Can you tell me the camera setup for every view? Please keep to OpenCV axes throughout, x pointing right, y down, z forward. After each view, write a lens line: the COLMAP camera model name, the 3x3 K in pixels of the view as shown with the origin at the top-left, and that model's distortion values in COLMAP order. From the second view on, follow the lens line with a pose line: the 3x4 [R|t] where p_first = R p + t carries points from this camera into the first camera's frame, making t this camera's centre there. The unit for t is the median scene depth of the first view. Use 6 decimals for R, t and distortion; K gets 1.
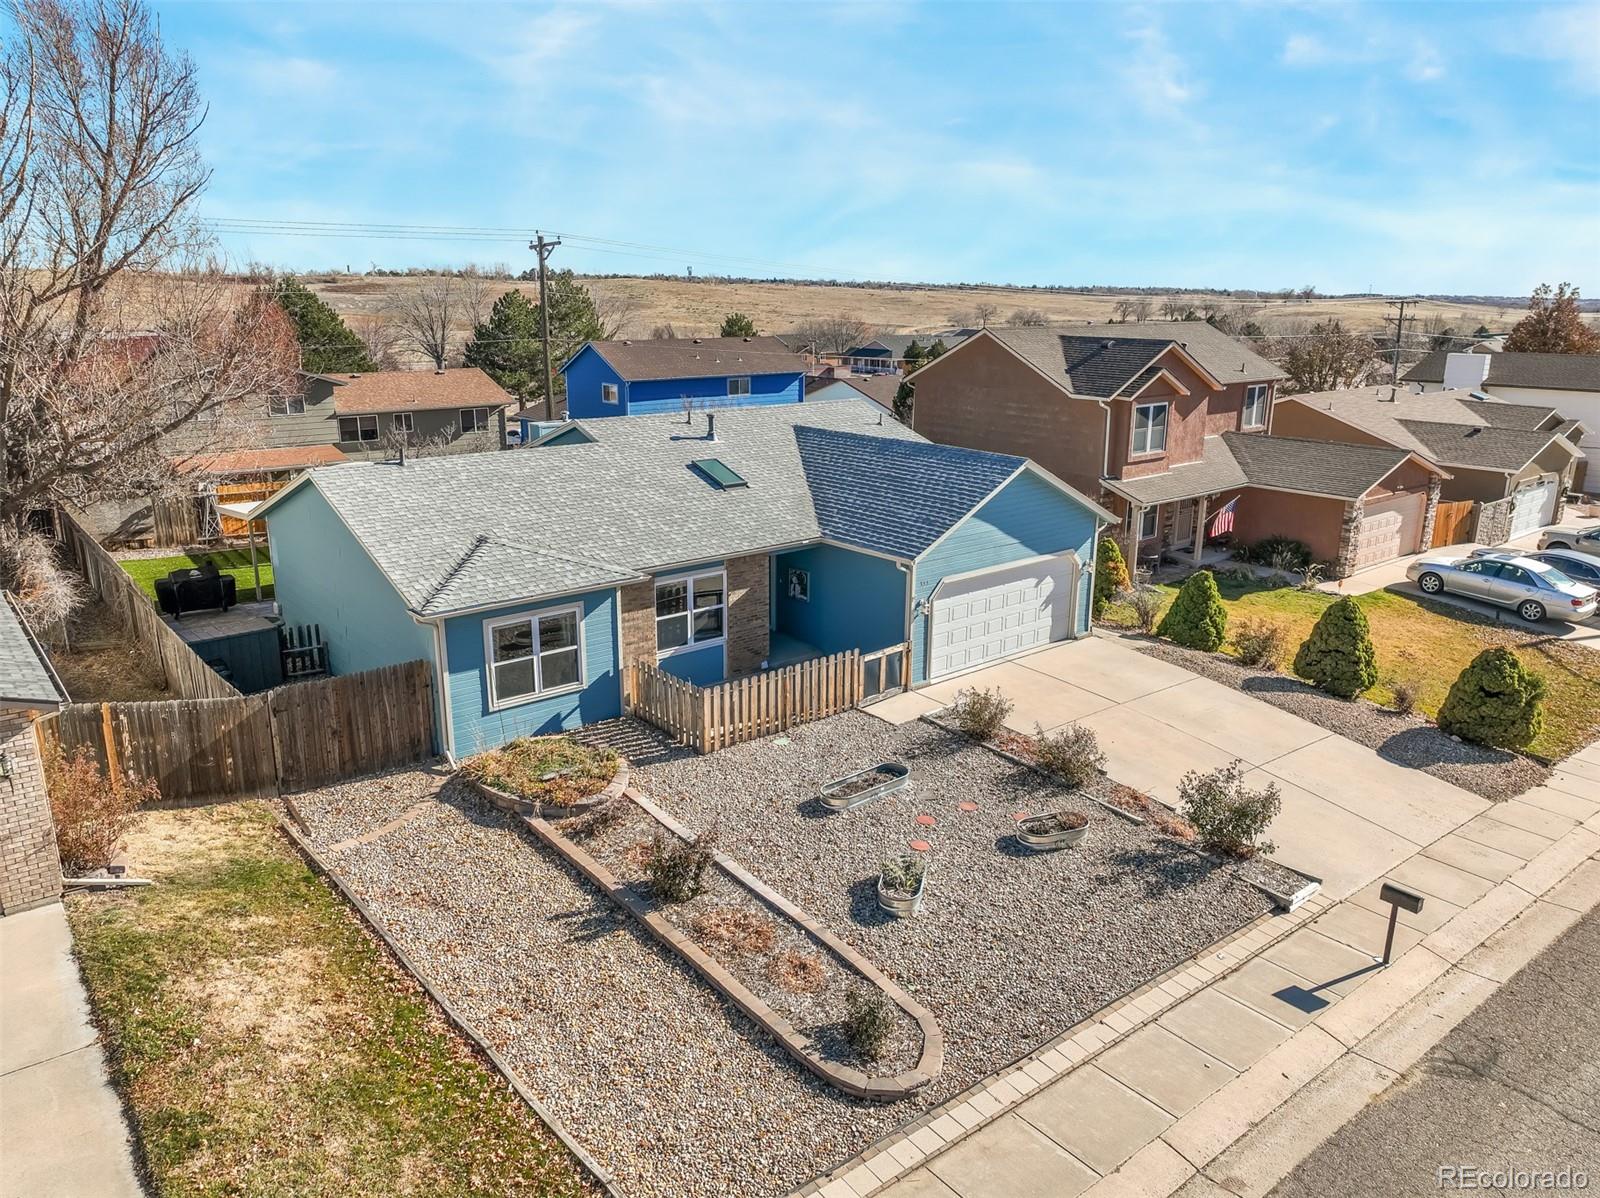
lens RADIAL K [[1128.6, 0, 775.3], [0, 1128.6, 600.1], [0, 0, 1]] dist [0.005762, 0.002227]
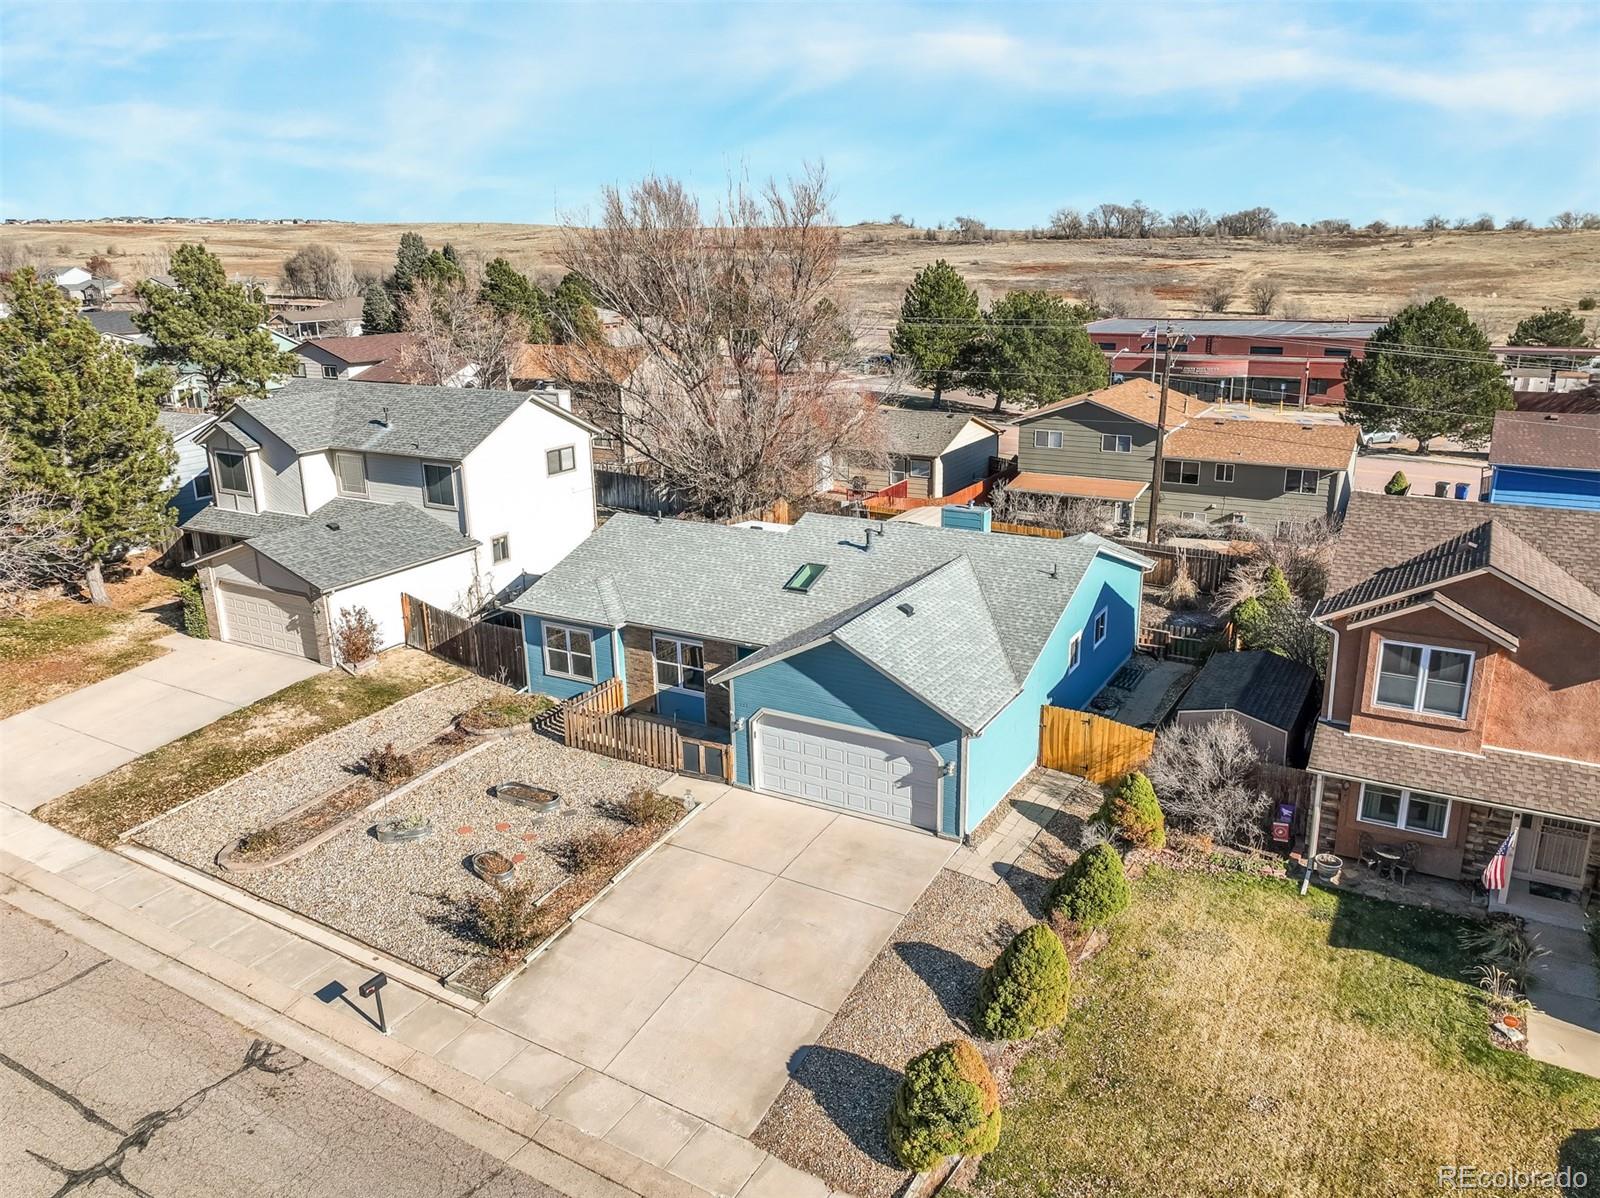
lens RADIAL K [[1128.6, 0, 787.8], [0, 1128.6, 596.1], [0, 0, 1]] dist [0.005288, 0.011894]
pose [[0.361727, 0.259585, -0.895416, 1.366150], [-0.230492, 0.955538, 0.183902, -0.408456], [0.903342, 0.139864, 0.405476, 0.623879]]
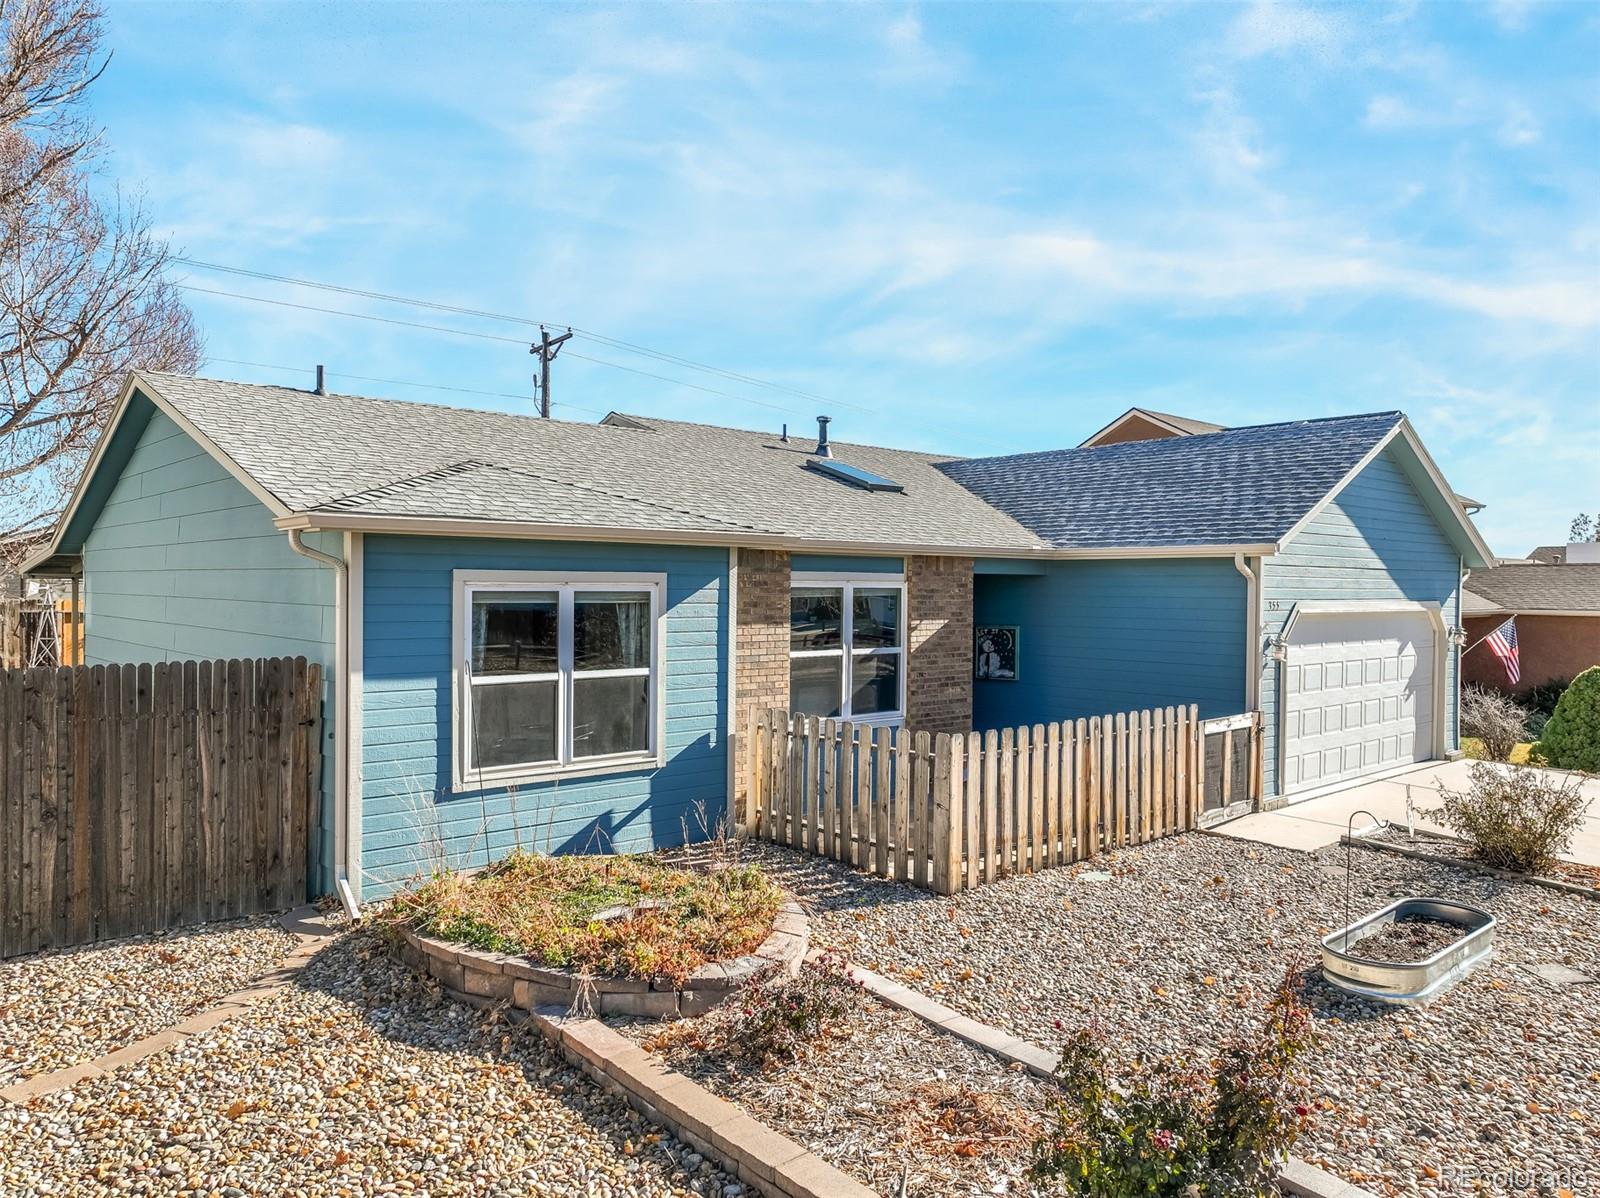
lens RADIAL K [[1128.6, 0, 787.8], [0, 1128.6, 596.1], [0, 0, 1]] dist [0.005288, 0.011894]
pose [[0.999074, 0.007872, 0.042289, -0.143689], [0.003196, 0.966810, -0.255475, 0.136843], [-0.042897, 0.255374, 0.965890, 0.556865]]
